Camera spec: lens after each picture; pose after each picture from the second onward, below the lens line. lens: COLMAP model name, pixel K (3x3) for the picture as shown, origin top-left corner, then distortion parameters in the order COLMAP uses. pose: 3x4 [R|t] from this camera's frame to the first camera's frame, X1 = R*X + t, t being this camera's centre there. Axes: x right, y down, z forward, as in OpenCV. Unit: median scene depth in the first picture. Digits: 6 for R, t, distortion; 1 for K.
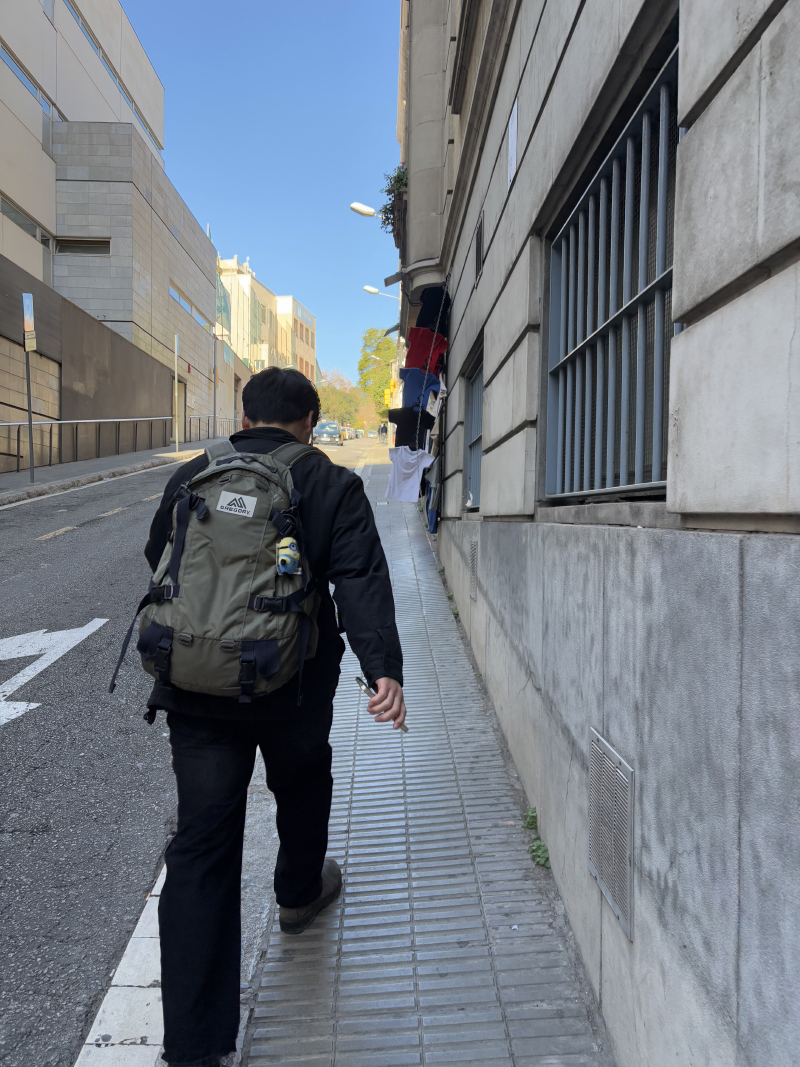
lens RADIAL K [[810.3, 0, 400.0], [0, 810.3, 533.5], [0, 0, 1]] dist [0.022084, -0.004567]
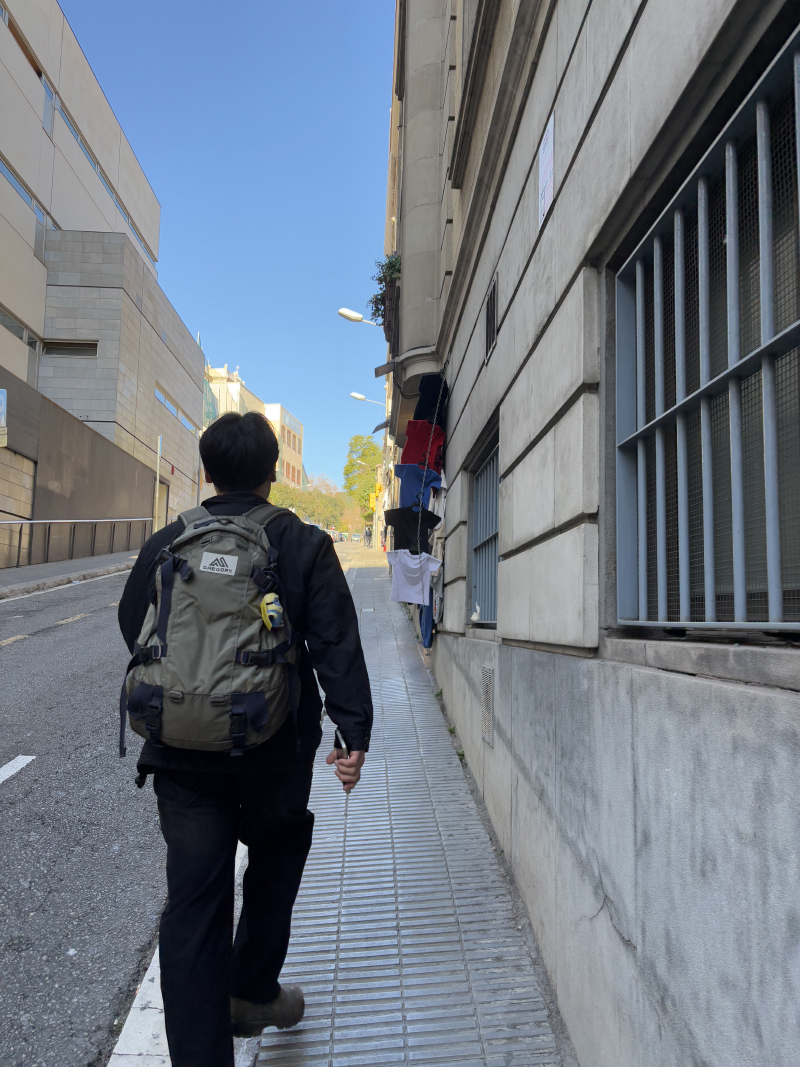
lens RADIAL K [[810.3, 0, 400.0], [0, 810.3, 533.5], [0, 0, 1]] dist [0.022084, -0.004567]
pose [[0.999769, 0.008933, 0.019566, -0.006332], [-0.006373, 0.991857, -0.127194, -0.010492], [-0.020543, 0.127040, 0.991685, 0.102786]]
